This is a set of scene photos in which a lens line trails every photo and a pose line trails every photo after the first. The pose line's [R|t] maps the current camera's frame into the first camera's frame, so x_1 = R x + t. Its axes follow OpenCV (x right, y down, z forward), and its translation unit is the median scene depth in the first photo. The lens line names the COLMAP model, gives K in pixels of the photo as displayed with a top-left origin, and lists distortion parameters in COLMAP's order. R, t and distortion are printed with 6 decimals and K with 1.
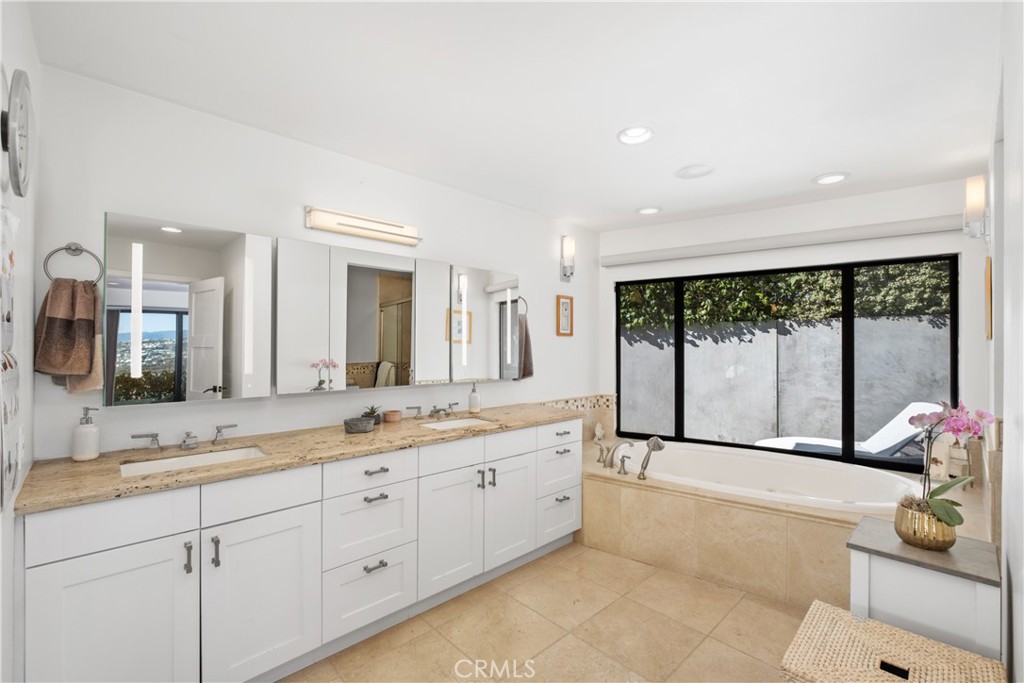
lens RADIAL K [[470.9, 0, 511.6], [0, 470.9, 340.6], [0, 0, 1]] dist [-0.004381, -0.000597]
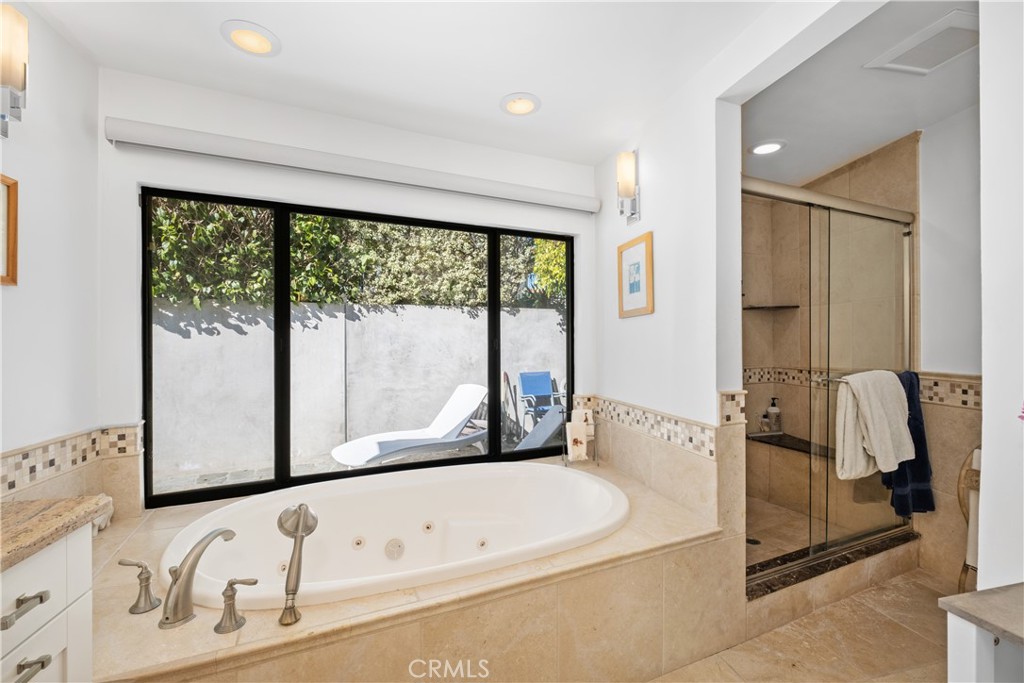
lens RADIAL K [[443.8, 0, 509.9], [0, 443.8, 342.7], [0, 0, 1]] dist [-0.006700, -0.000767]
pose [[0.514174, -0.005724, 0.857667, 0.022335], [-0.001549, 0.999970, 0.007603, 0.022845], [-0.857685, -0.005238, 0.514150, 0.335298]]
